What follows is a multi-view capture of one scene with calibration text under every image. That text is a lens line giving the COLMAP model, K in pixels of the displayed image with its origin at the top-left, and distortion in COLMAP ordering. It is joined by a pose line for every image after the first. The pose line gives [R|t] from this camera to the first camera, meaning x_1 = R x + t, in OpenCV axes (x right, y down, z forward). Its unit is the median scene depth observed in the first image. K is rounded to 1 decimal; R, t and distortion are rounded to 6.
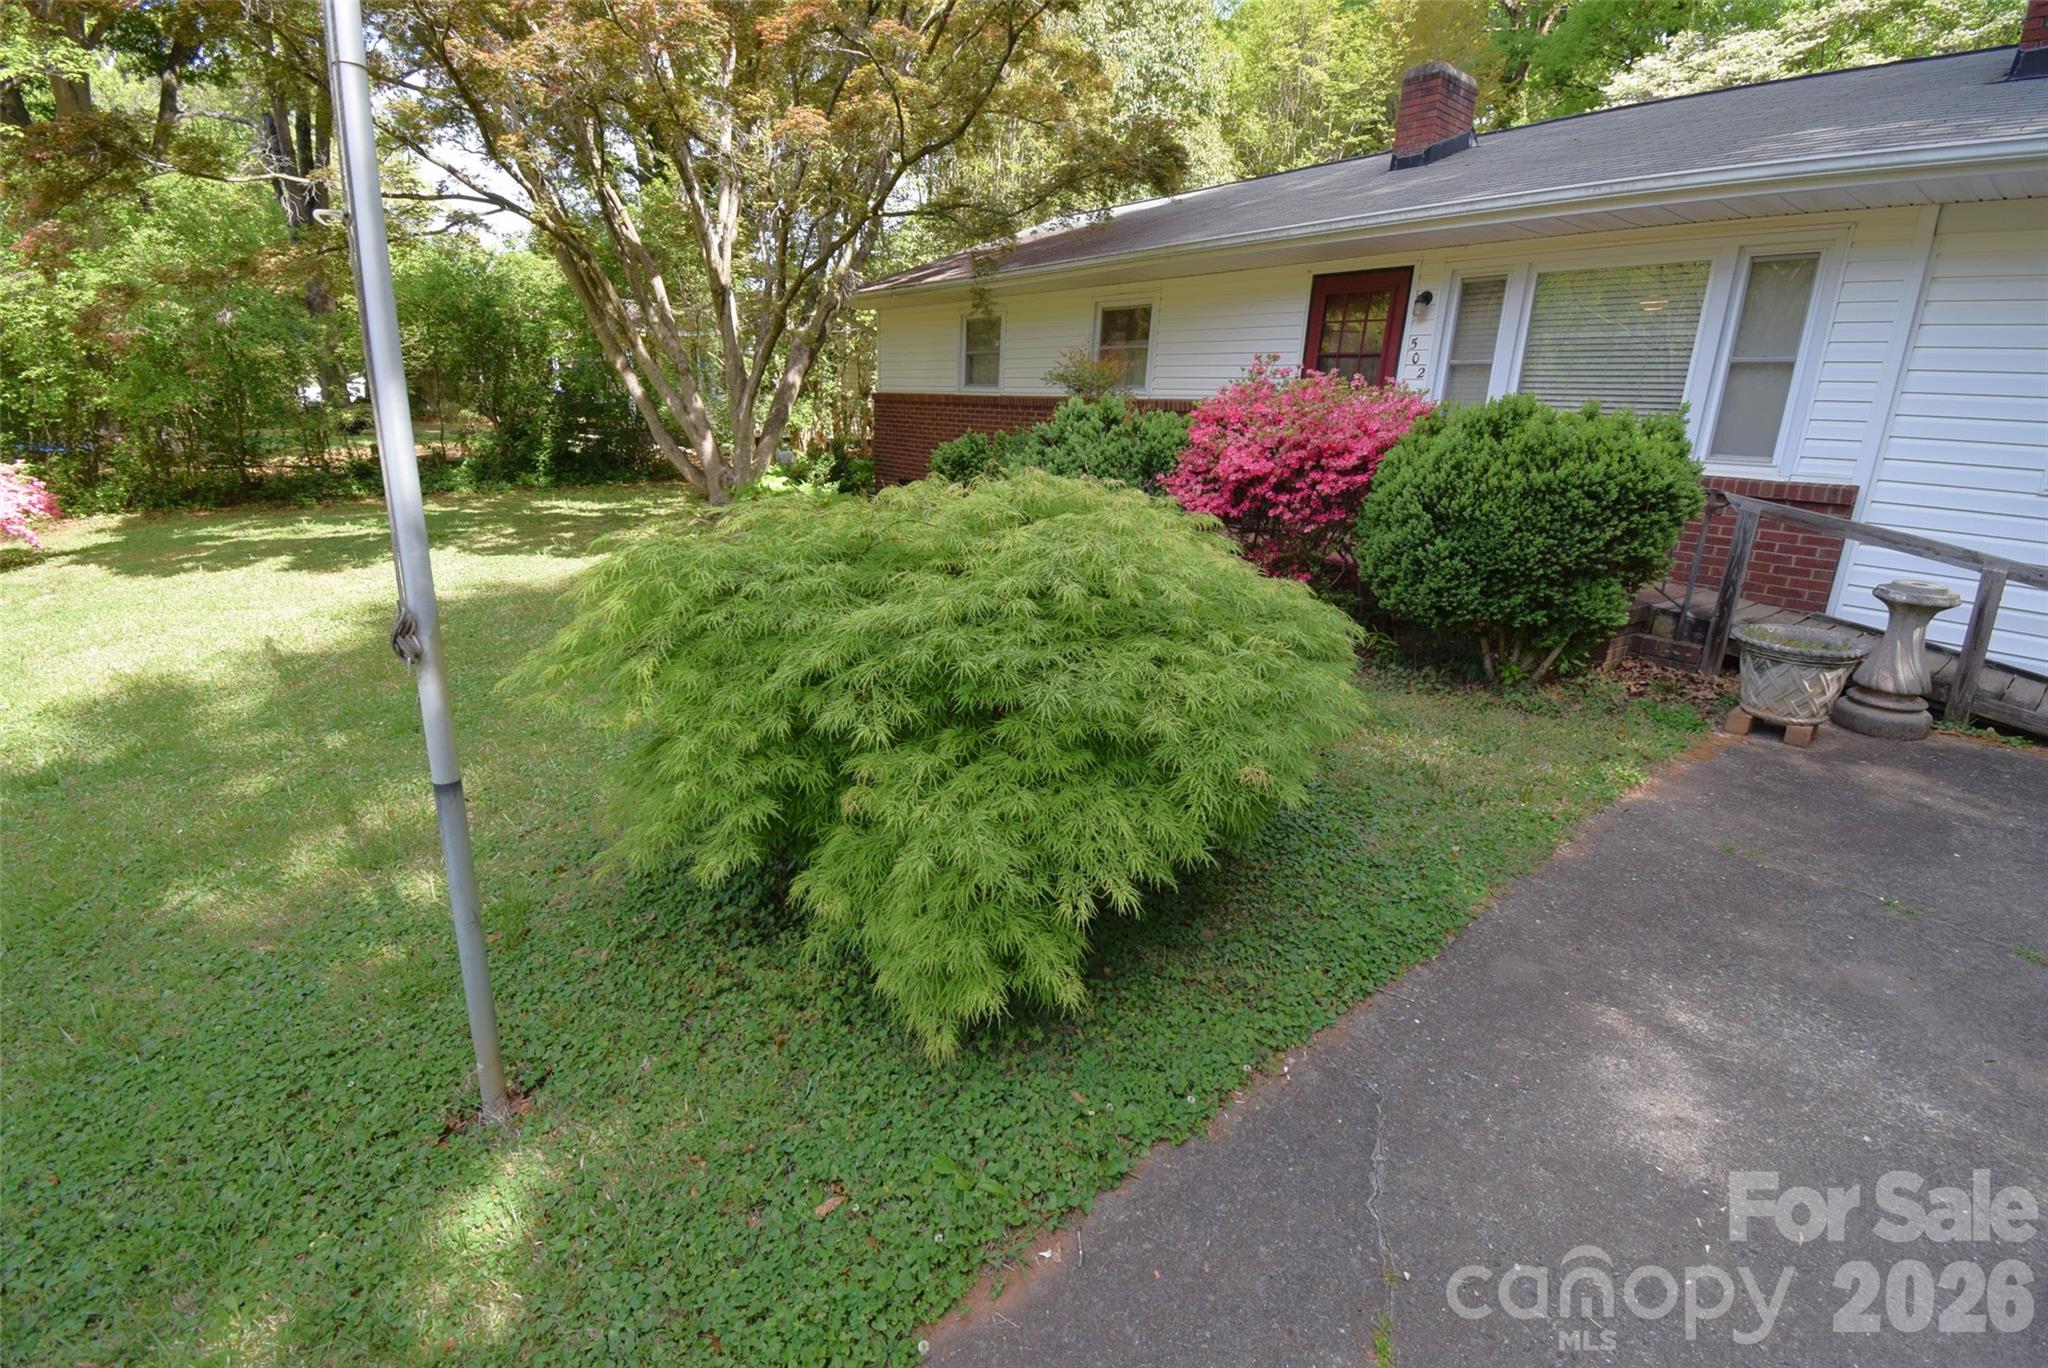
lens RADIAL K [[912.2, 0, 1038.5], [0, 912.2, 672.4], [0, 0, 1]] dist [0.008059, -0.019041]
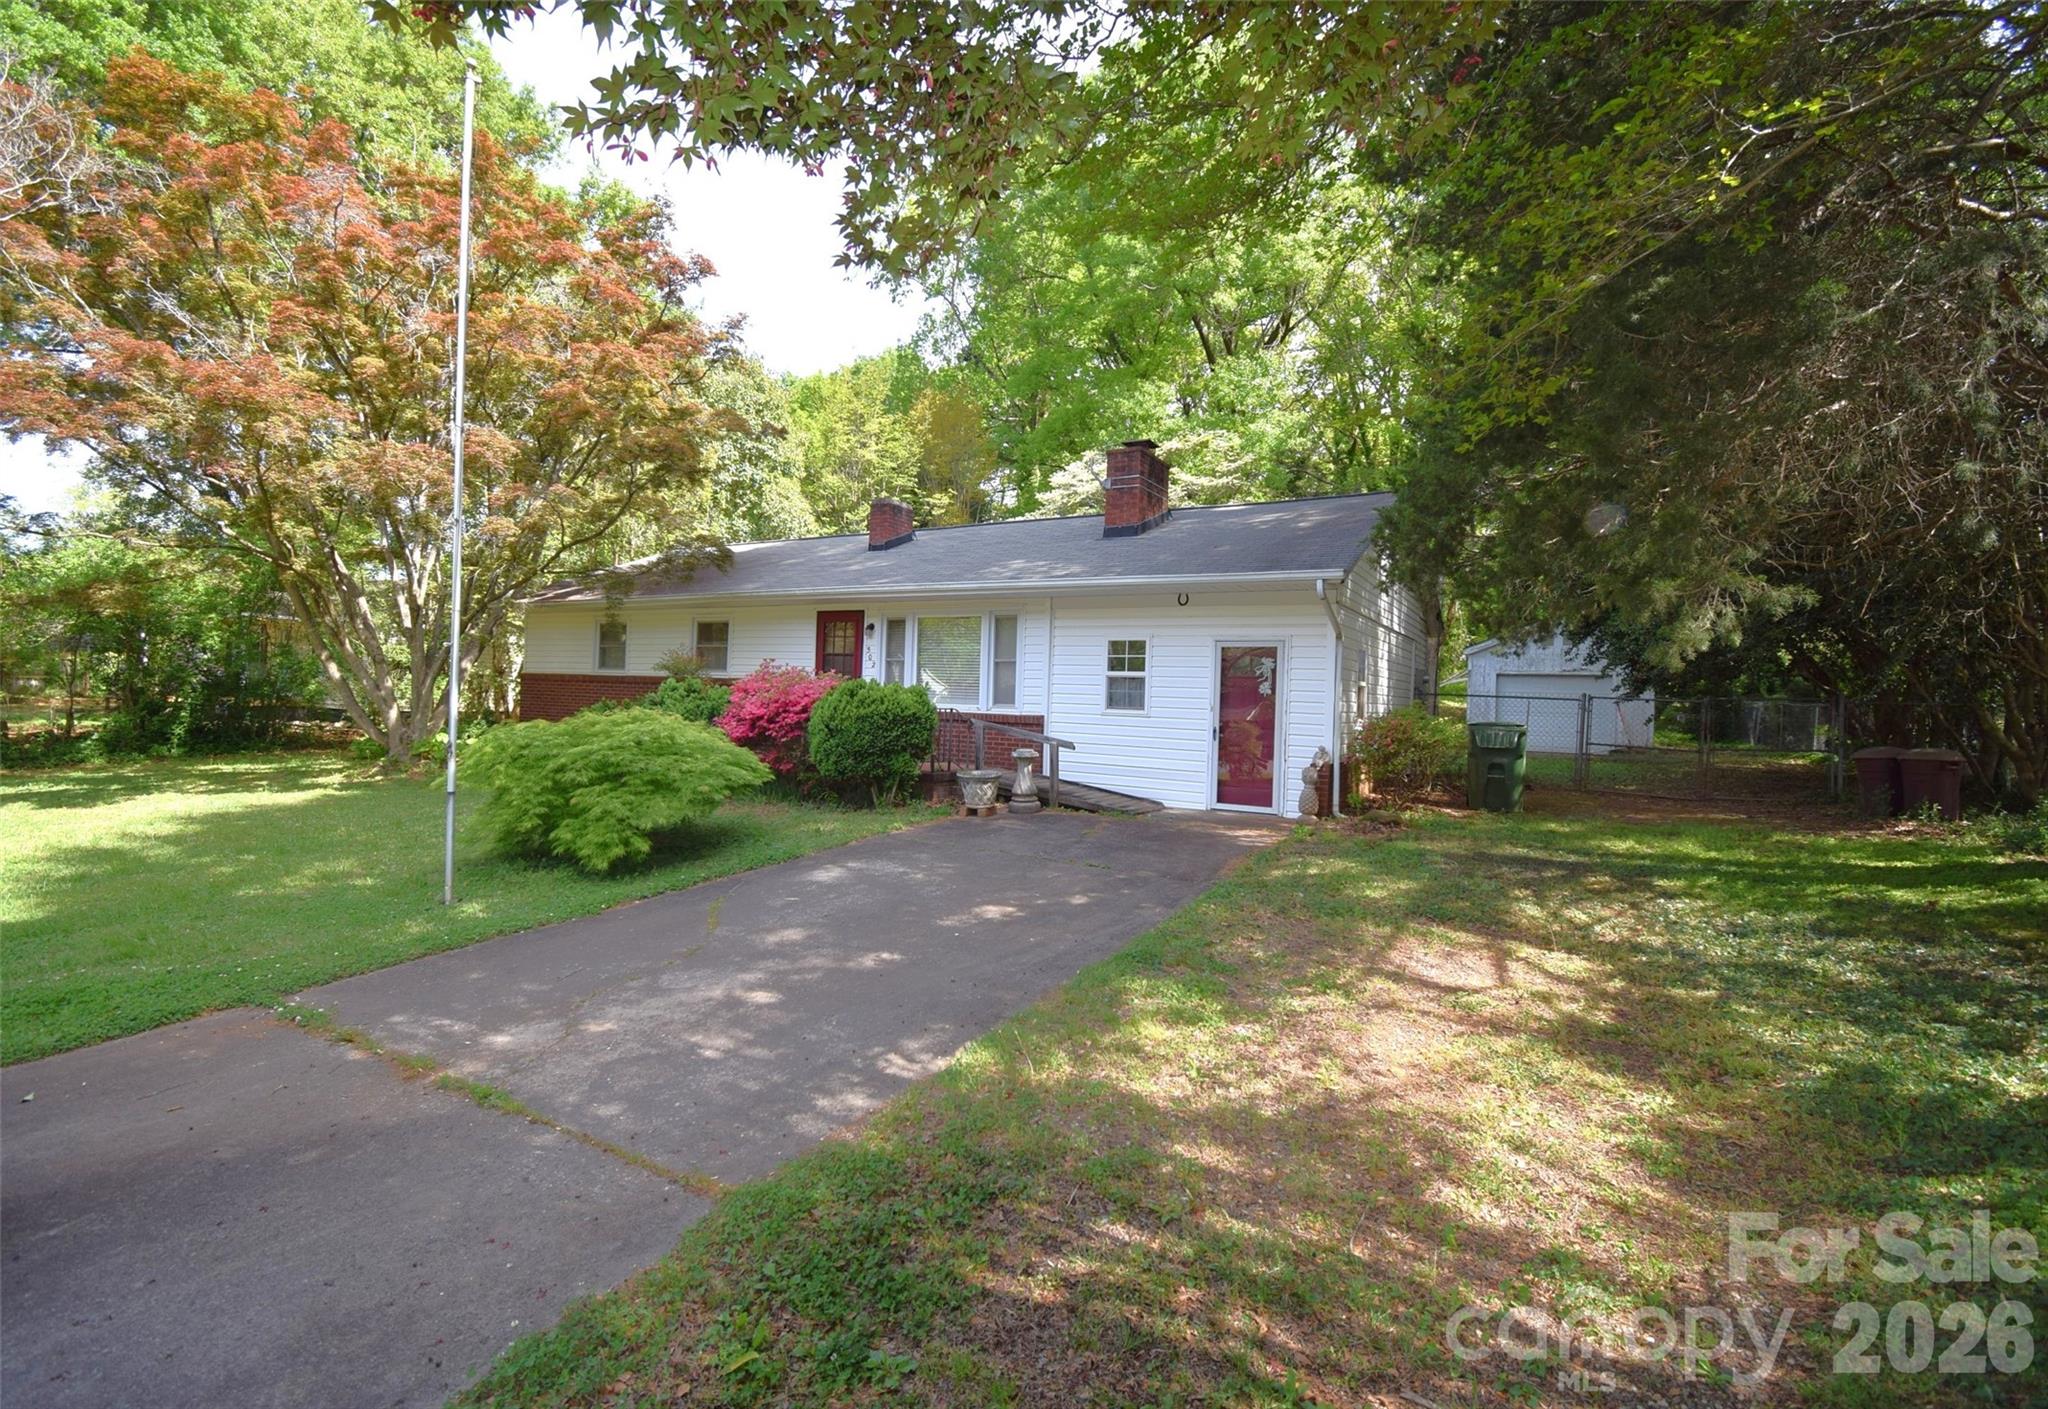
lens RADIAL K [[941.2, 0, 1010.0], [0, 941.2, 696.0], [0, 0, 1]] dist [0.005116, -0.017156]
pose [[0.940903, -0.012835, 0.338434, 0.047947], [0.101324, 0.964181, -0.245131, 0.285780], [-0.323165, 0.264936, 0.908501, -1.008064]]
